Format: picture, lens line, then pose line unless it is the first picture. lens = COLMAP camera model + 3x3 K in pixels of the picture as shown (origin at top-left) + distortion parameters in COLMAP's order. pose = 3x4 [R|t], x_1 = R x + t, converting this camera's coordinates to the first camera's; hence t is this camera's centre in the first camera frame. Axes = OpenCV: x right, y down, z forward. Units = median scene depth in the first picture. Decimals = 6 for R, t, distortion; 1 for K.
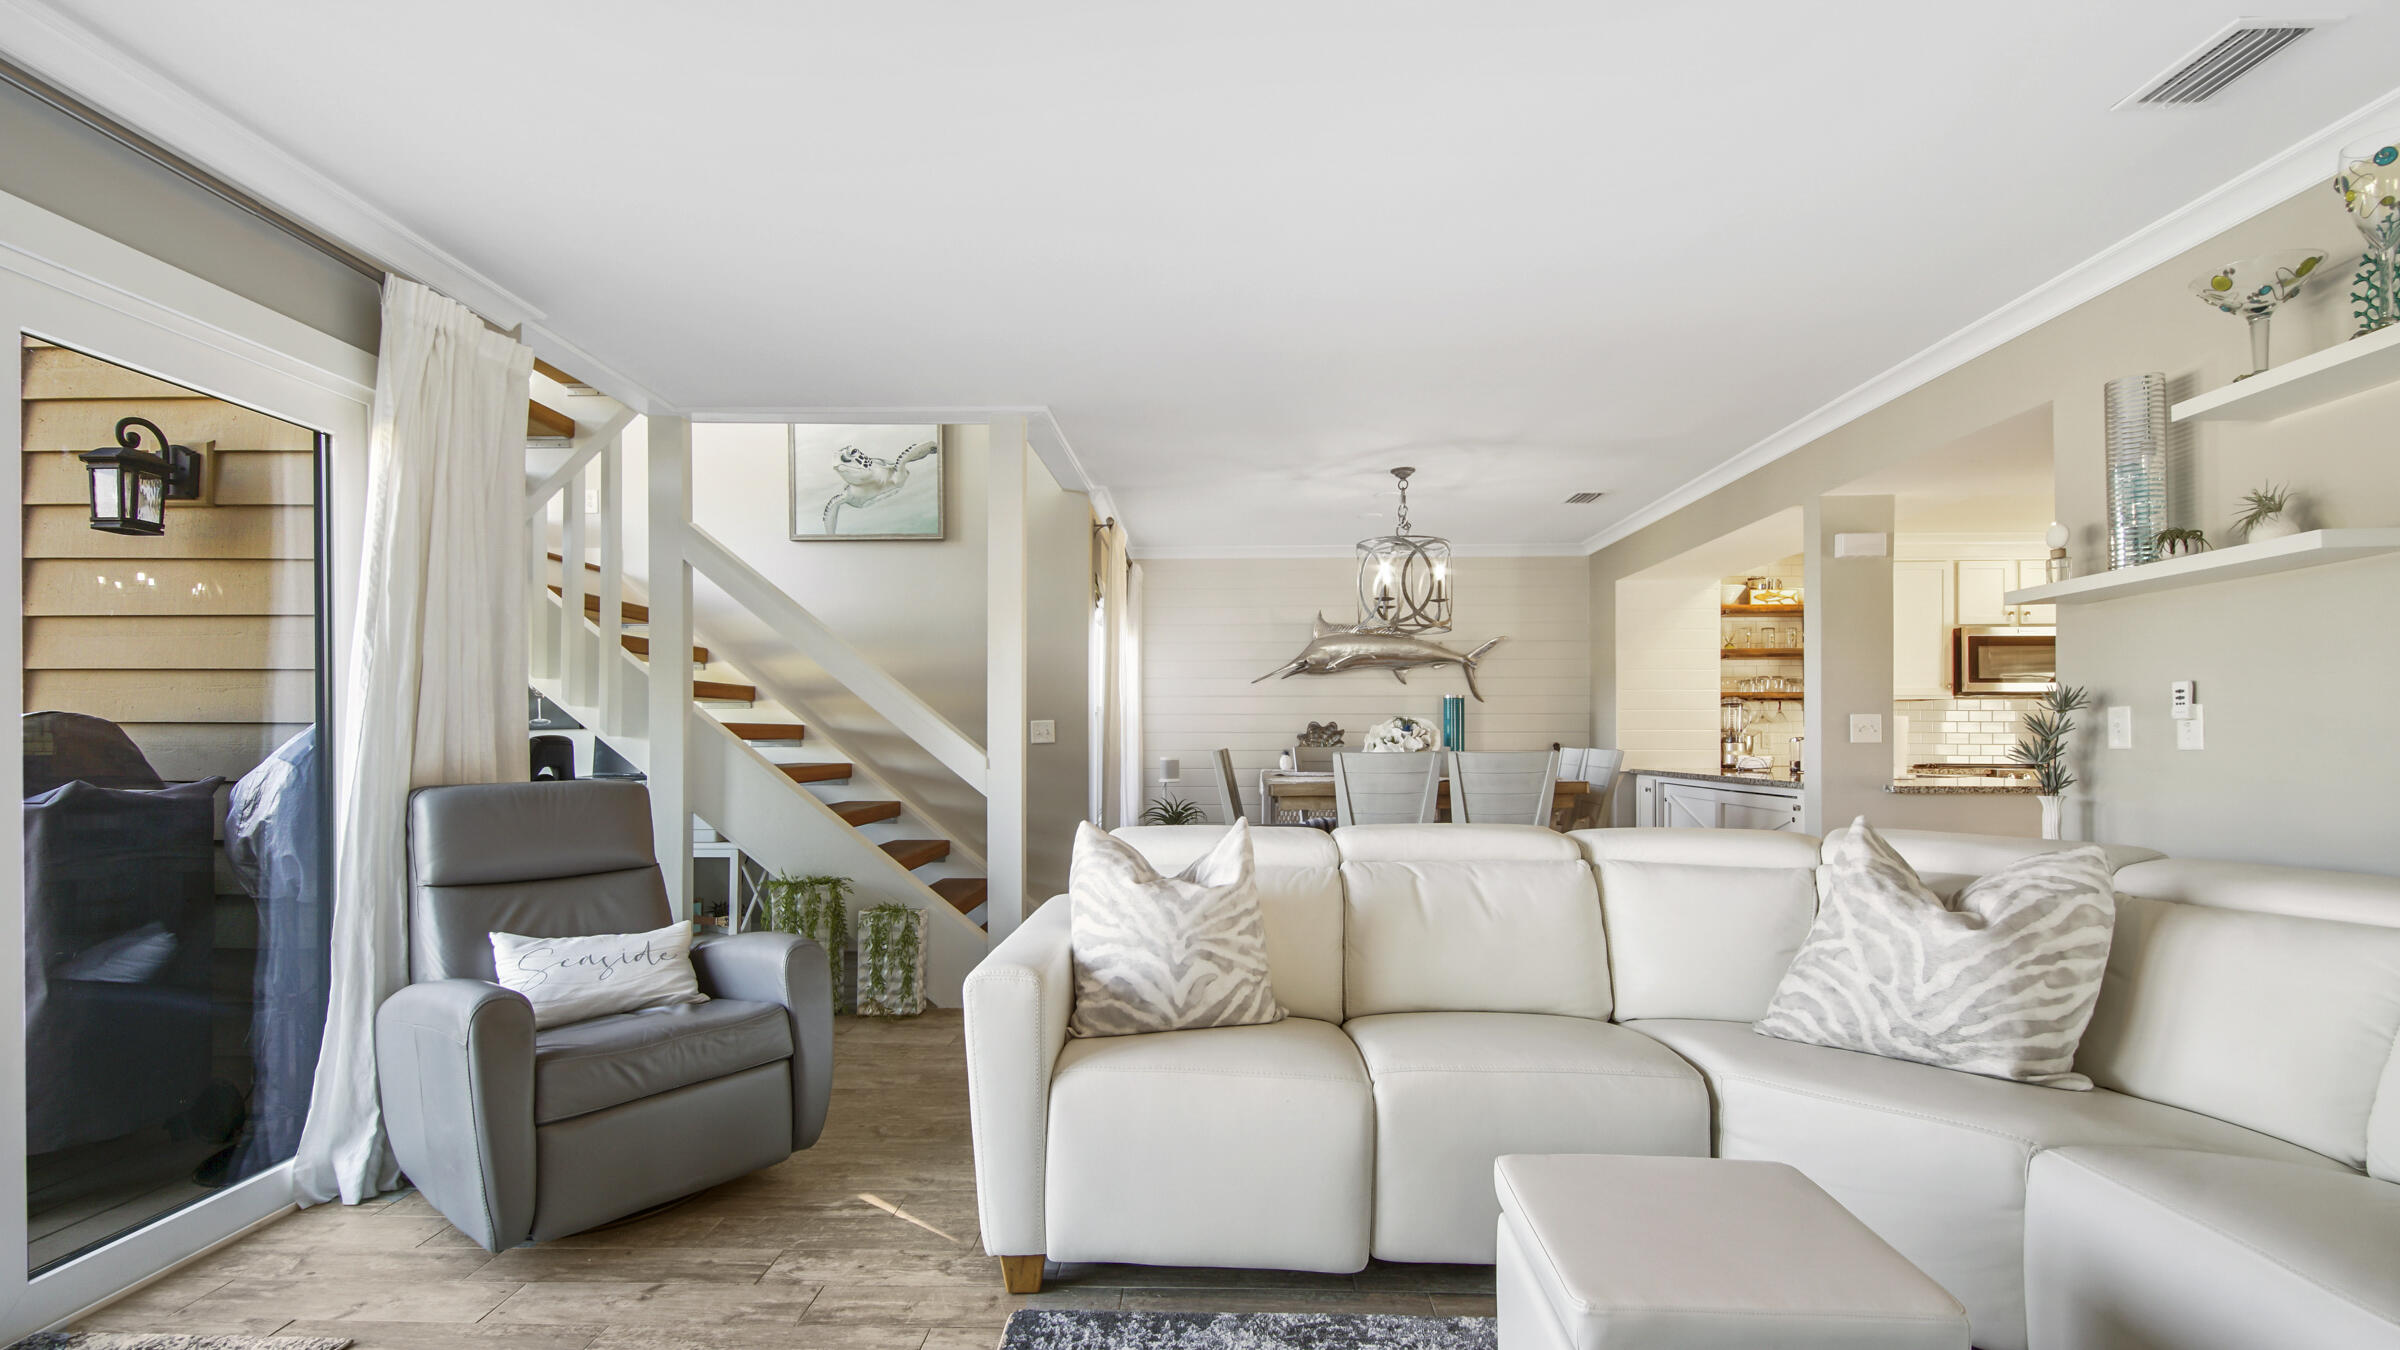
lens RADIAL K [[1029.2, 0, 1171.5], [0, 1029.2, 740.2], [0, 0, 1]] dist [0.018990, -0.004205]
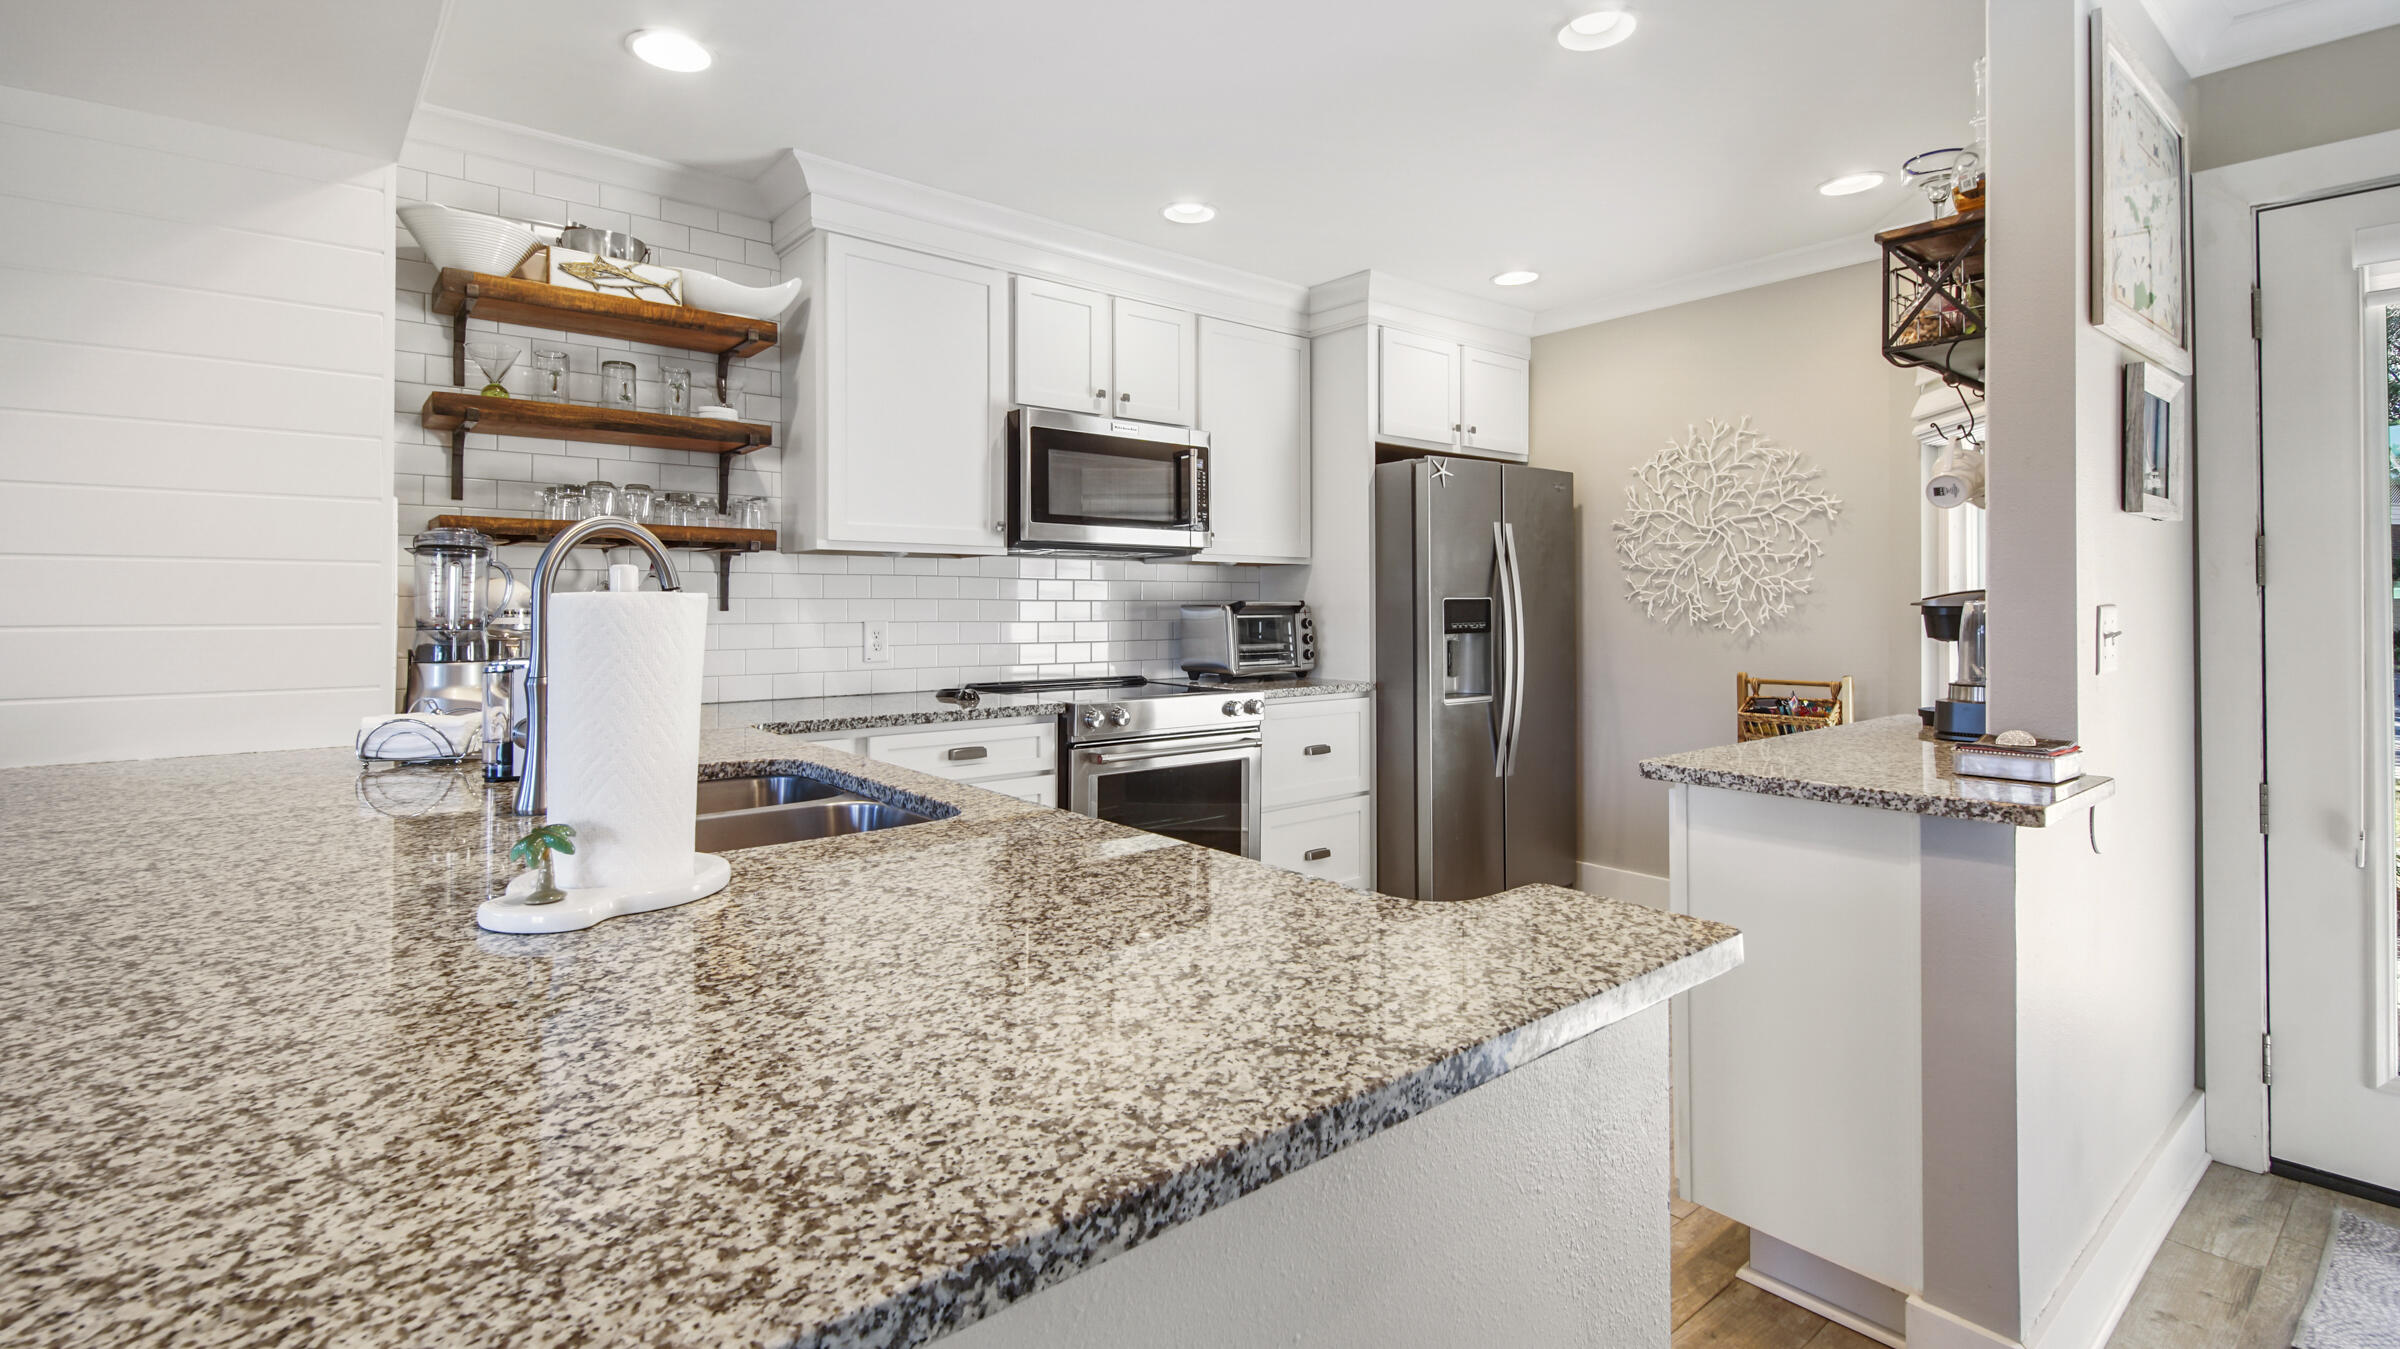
lens RADIAL K [[1084.9, 0, 1208.7], [0, 1084.9, 584.1], [0, 0, 1]] dist [0.025178, -0.017033]
pose [[0.739485, 0.011873, 0.673068, 0.478199], [-0.001569, 0.999872, -0.015914, -0.017679], [-0.673171, 0.010712, 0.739409, 0.557456]]
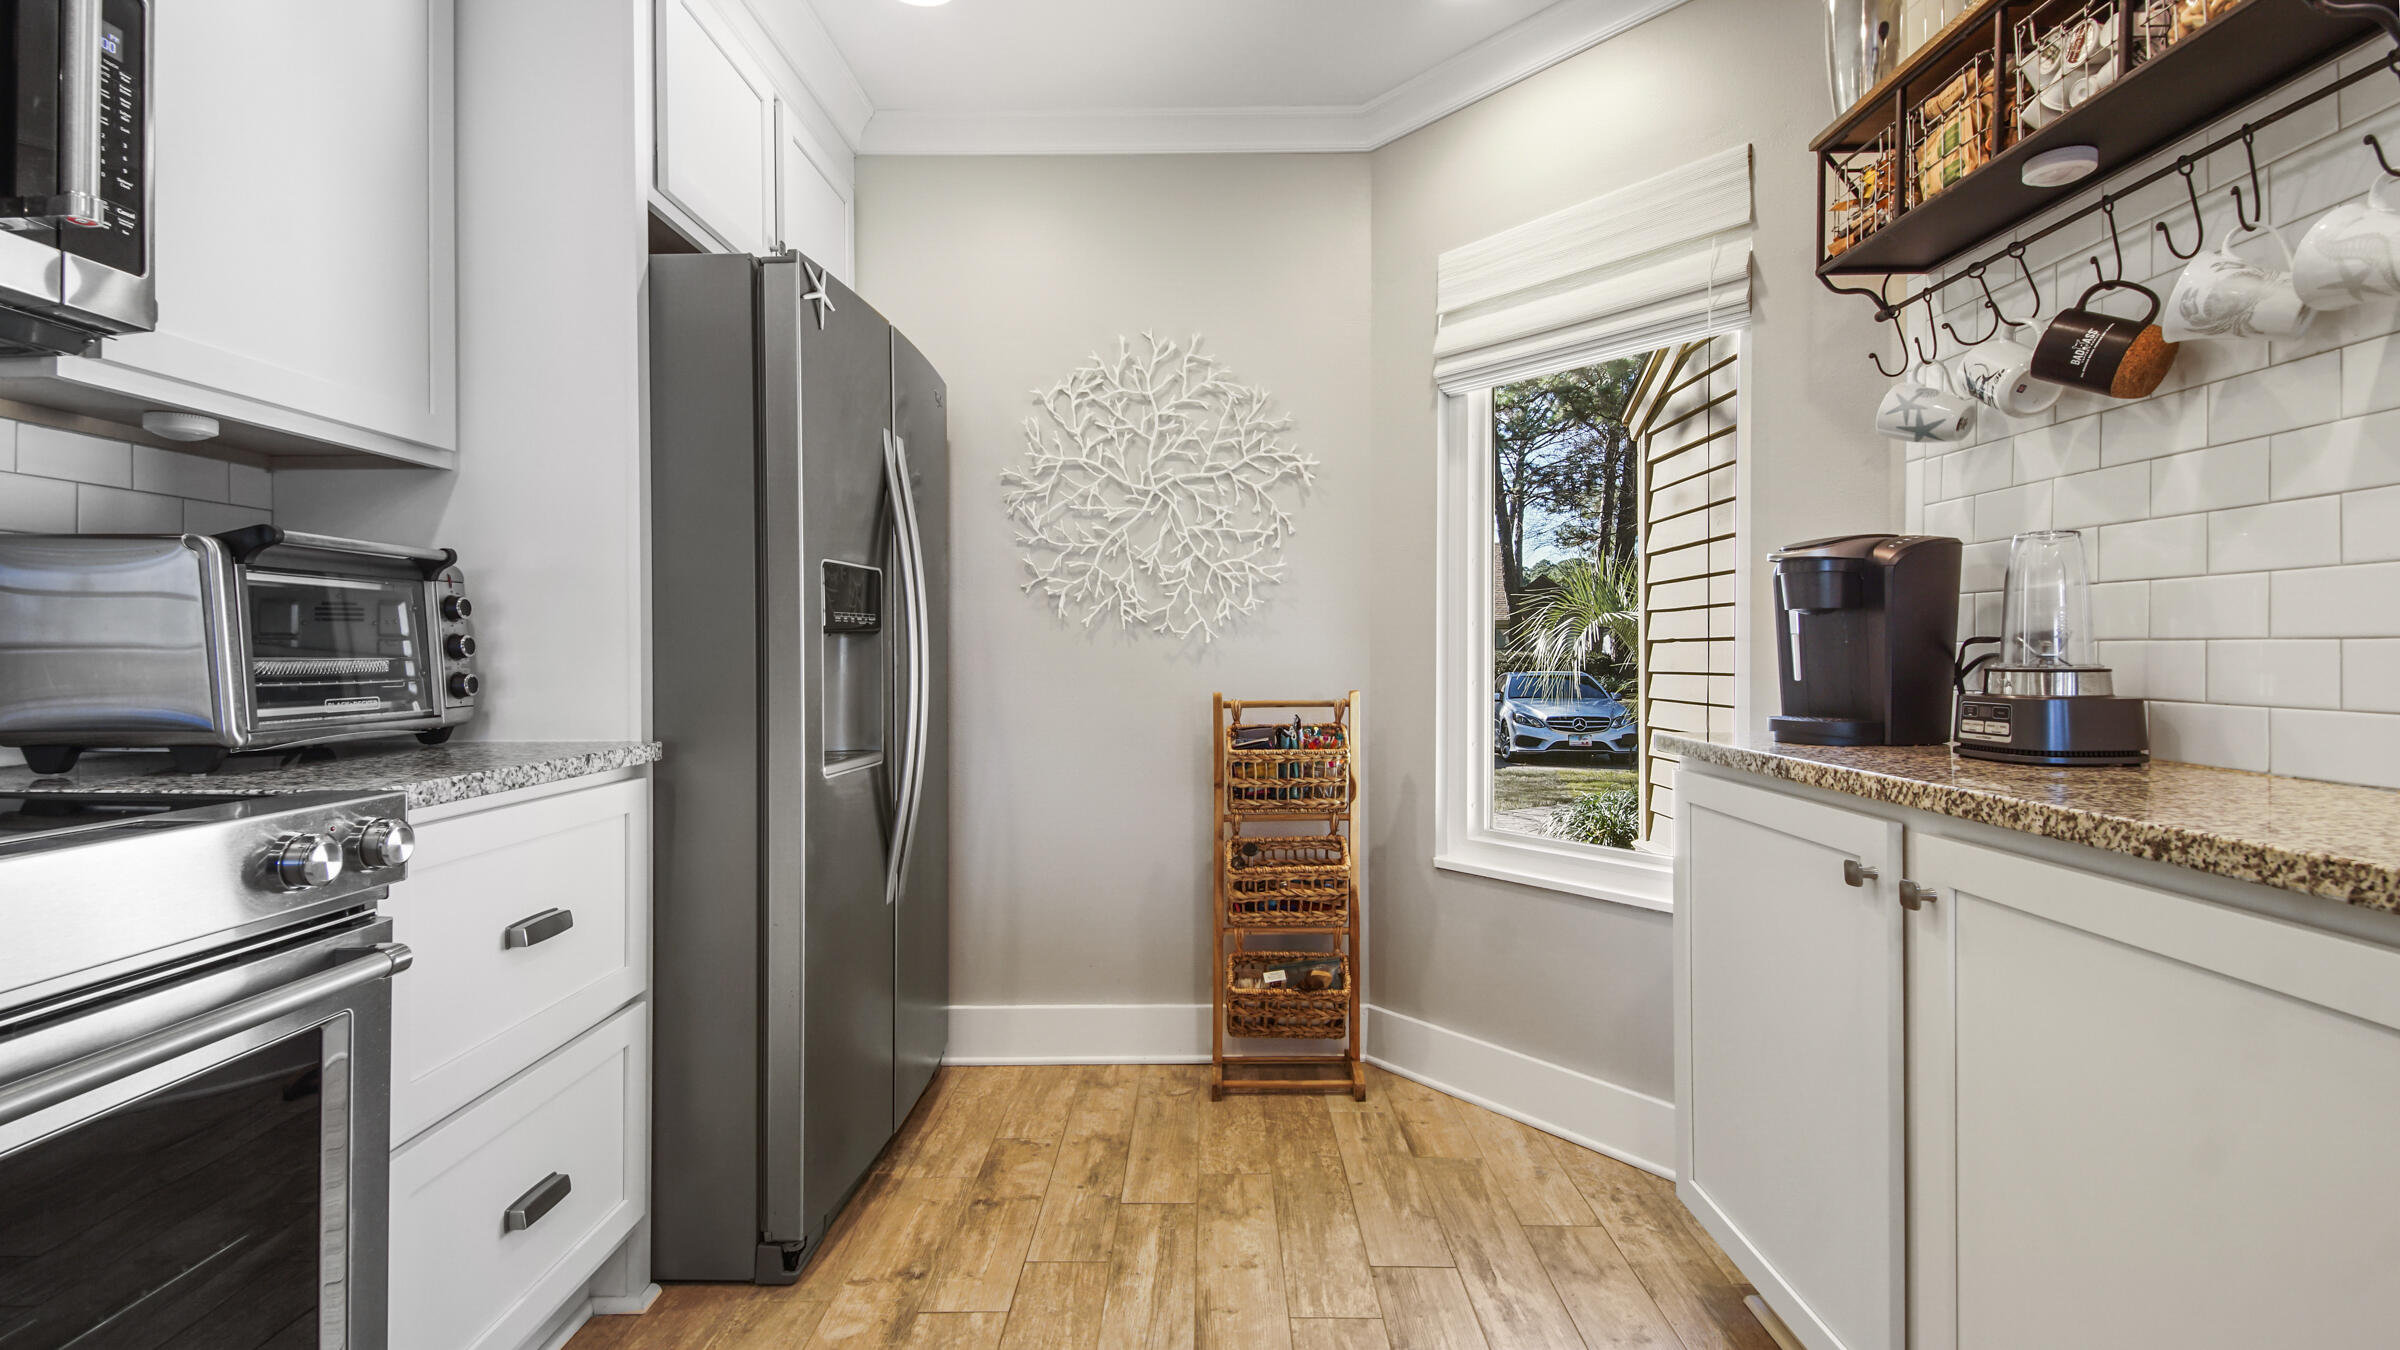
lens RADIAL K [[1050.8, 0, 1218.5], [0, 1050.8, 645.4], [0, 0, 1]] dist [0.000929, -0.005239]
pose [[-0.053980, 0.007590, 0.998513, 0.690973], [0.001243, 0.999971, -0.007534, 0.005373], [-0.998541, 0.000834, -0.053988, 0.819718]]
